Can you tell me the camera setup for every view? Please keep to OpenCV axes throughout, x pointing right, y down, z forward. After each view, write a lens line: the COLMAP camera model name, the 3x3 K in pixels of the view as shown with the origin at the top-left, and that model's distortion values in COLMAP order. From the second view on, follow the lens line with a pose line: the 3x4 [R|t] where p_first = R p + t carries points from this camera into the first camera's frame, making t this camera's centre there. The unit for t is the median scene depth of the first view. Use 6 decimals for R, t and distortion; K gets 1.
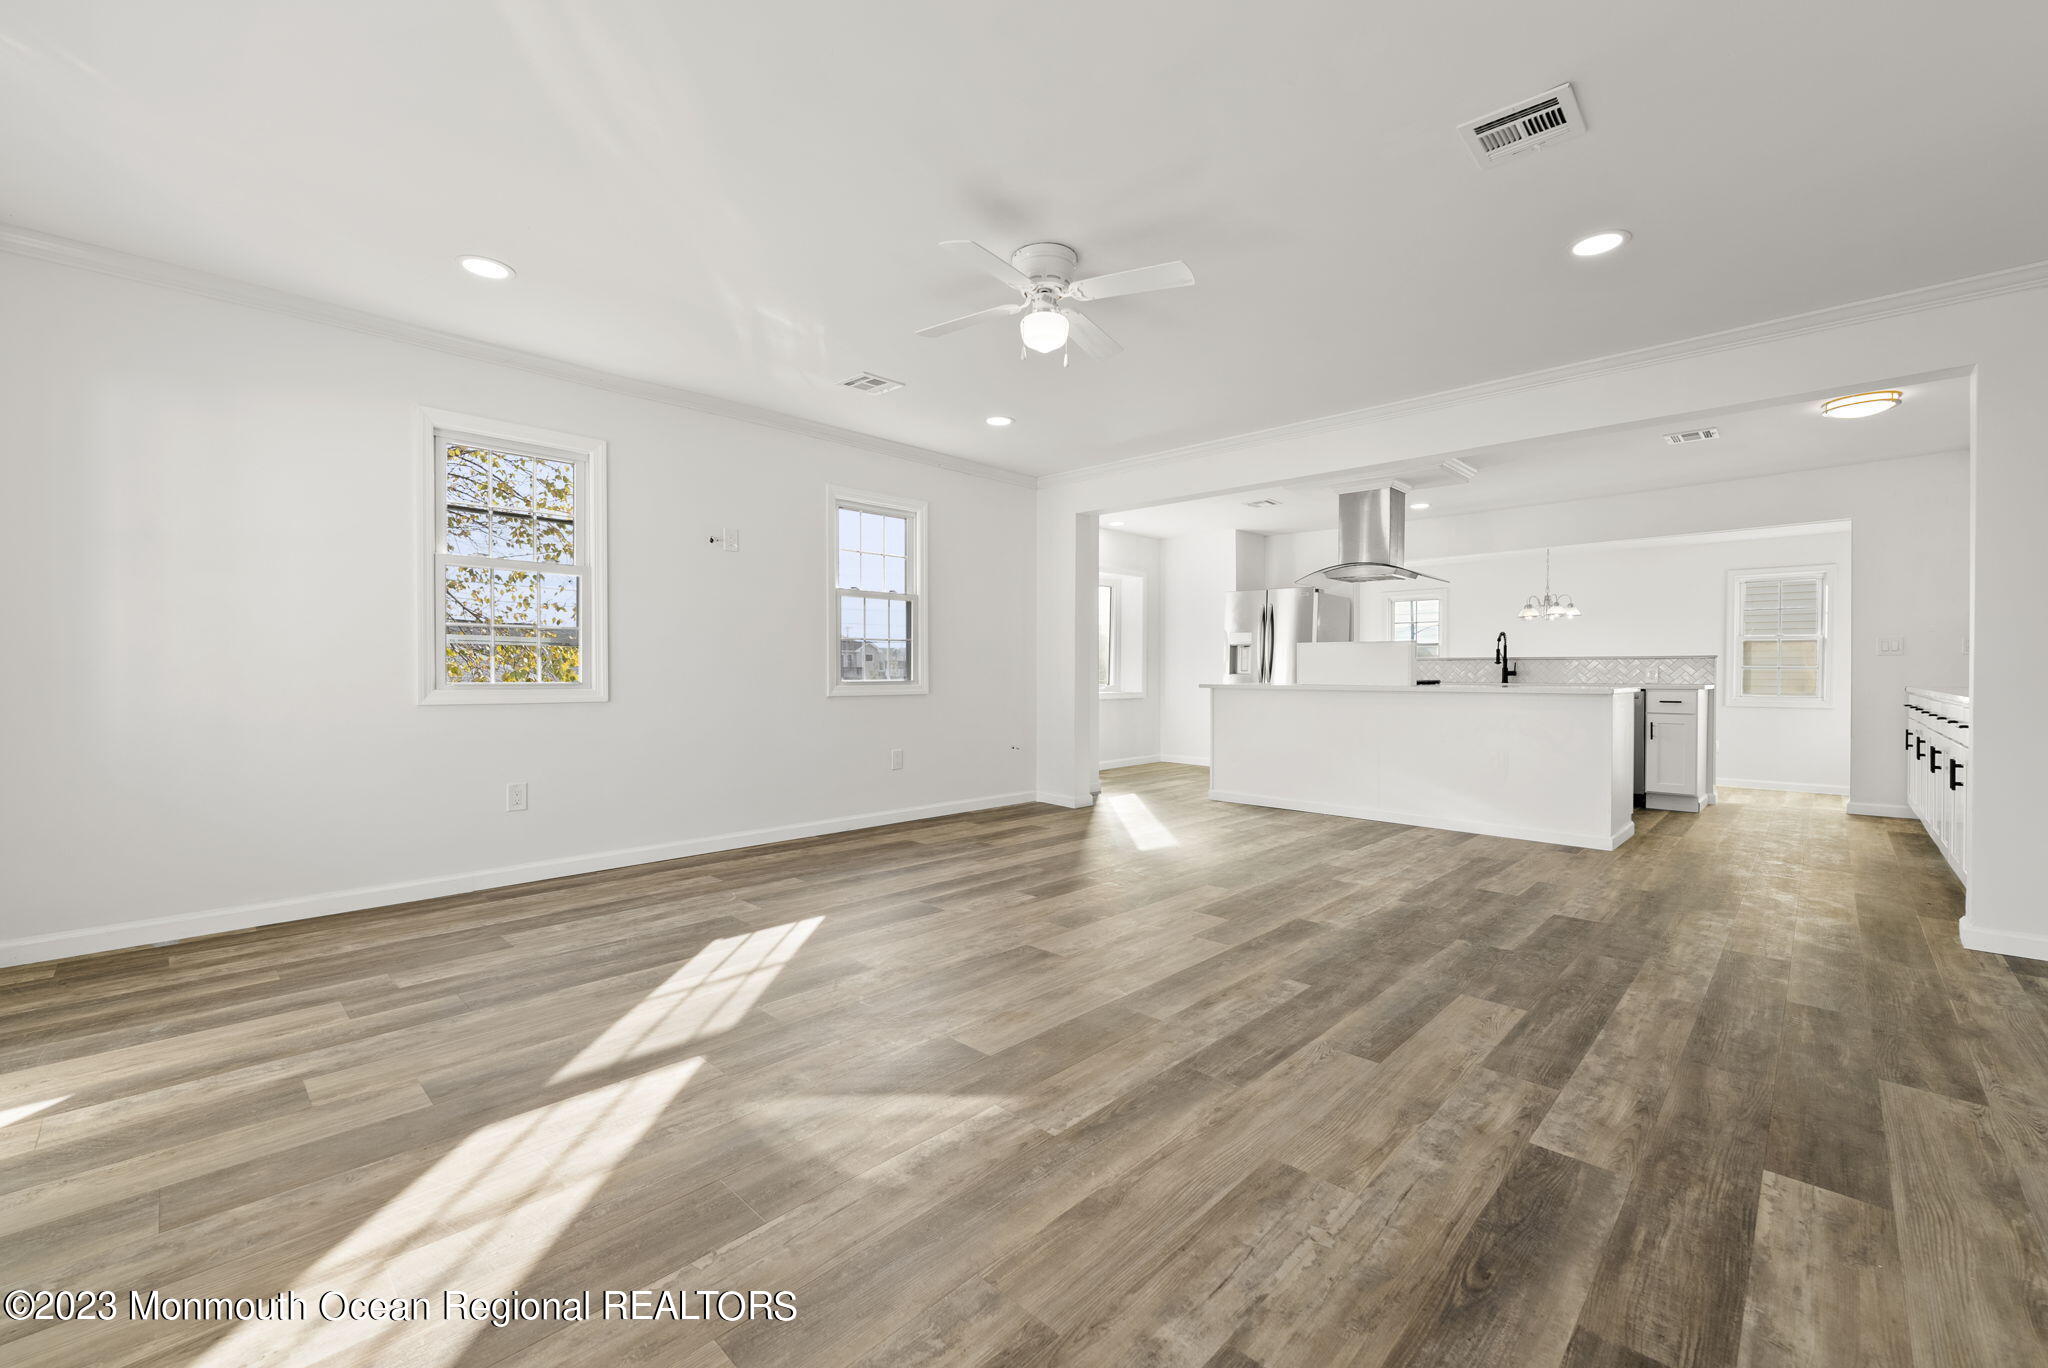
lens RADIAL K [[839.3, 0, 1025.1], [0, 839.3, 682.2], [0, 0, 1]] dist [0.000048, -0.000372]
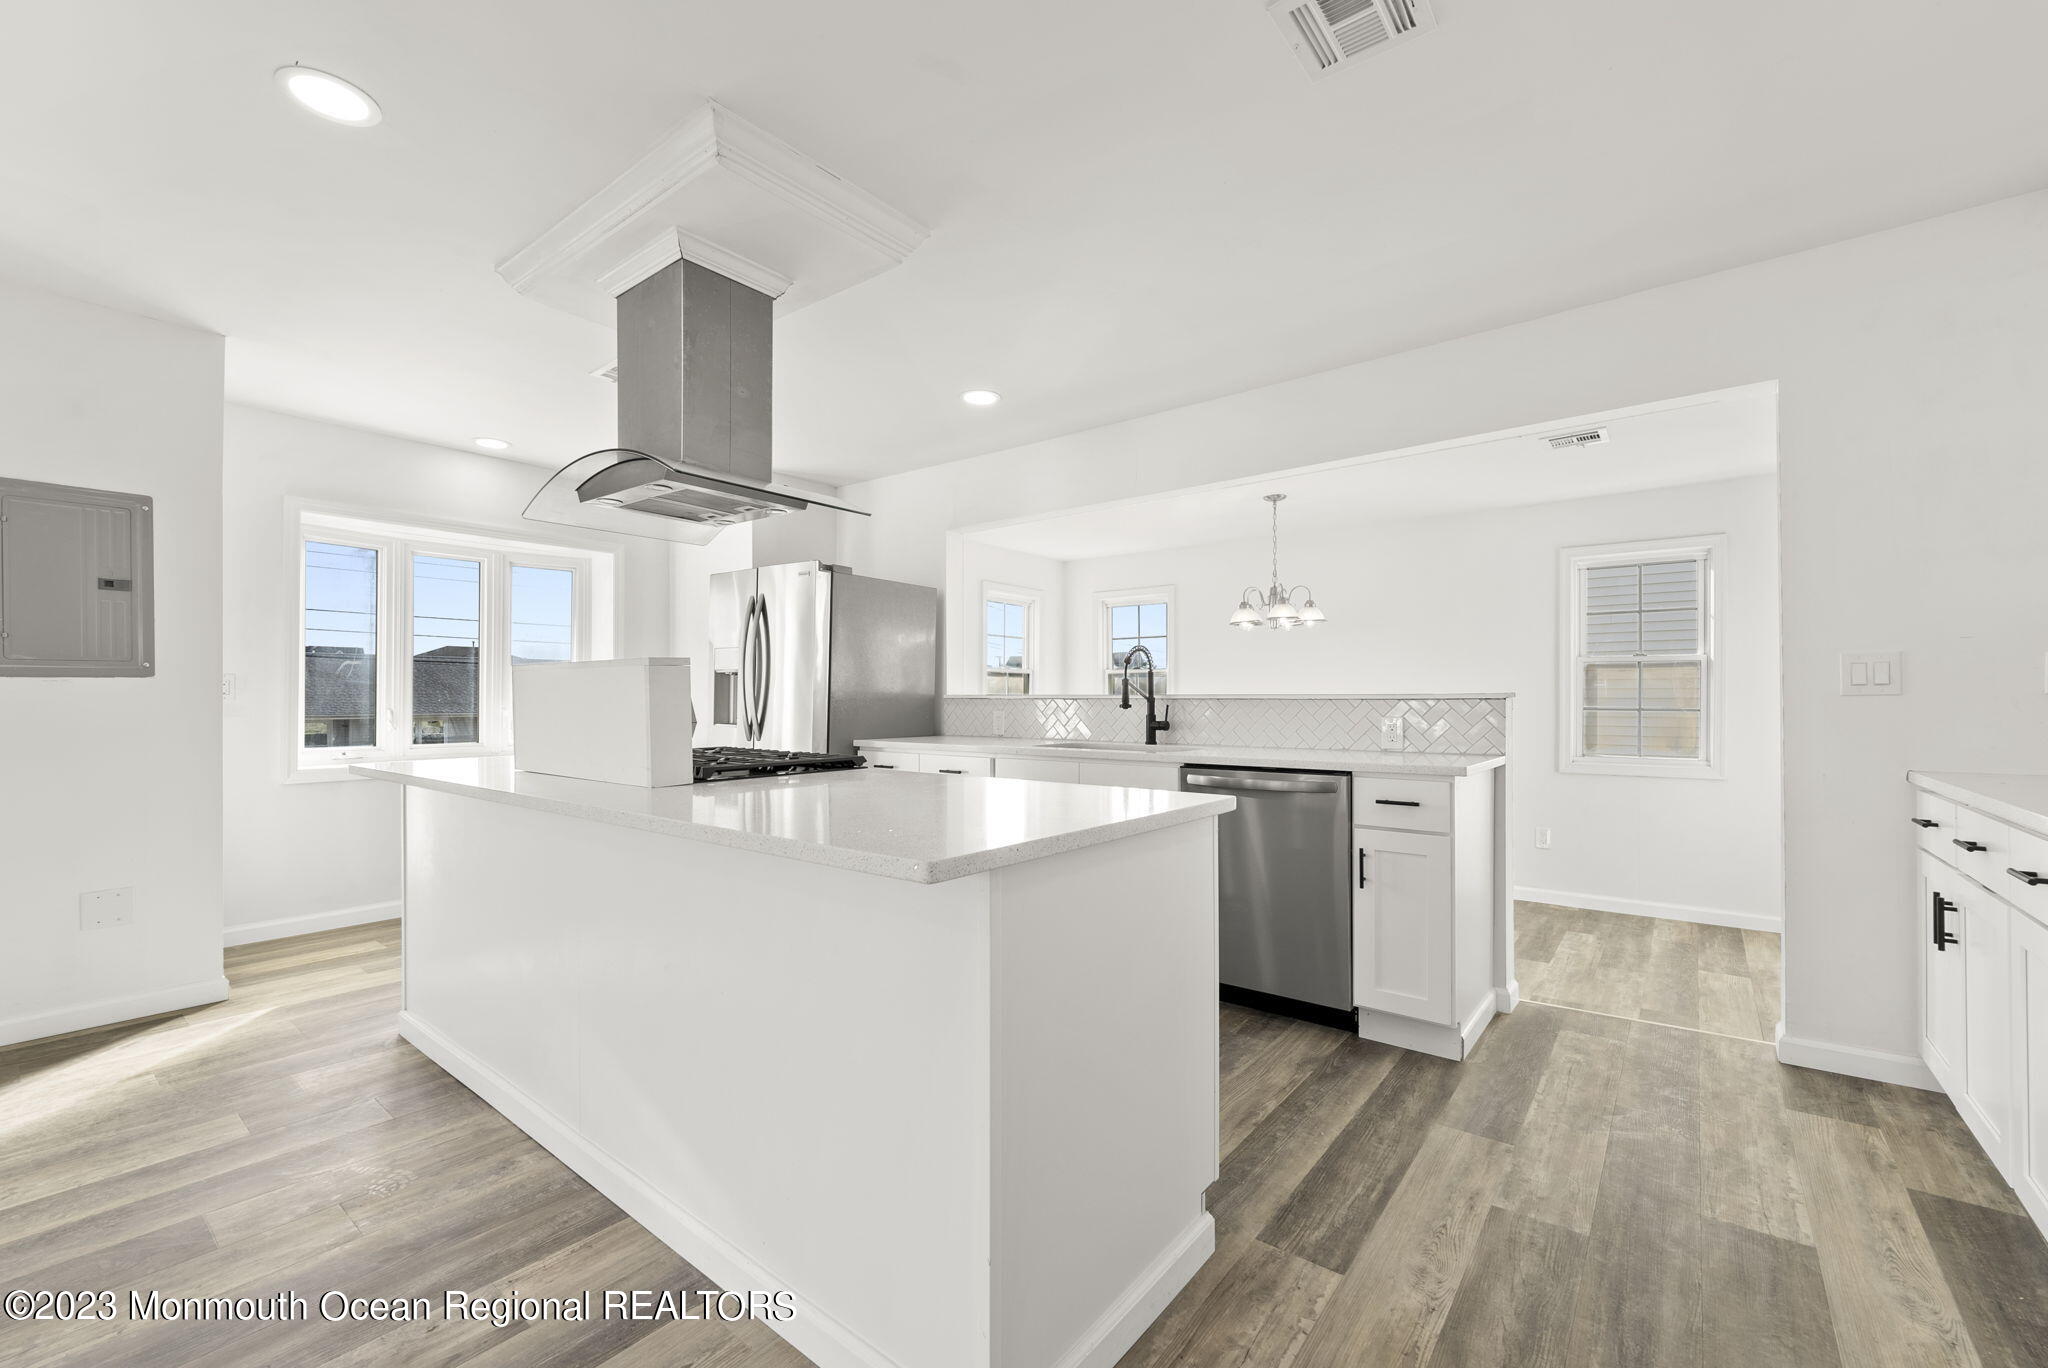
lens RADIAL K [[839.3, 0, 1029.8], [0, 839.3, 692.8], [0, 0, 1]] dist [0.000048, -0.000372]
pose [[0.995539, -0.003322, 0.094289, 0.561428], [0.004892, 0.999853, -0.016426, -0.028656], [-0.094220, 0.016814, 0.995409, 0.610701]]
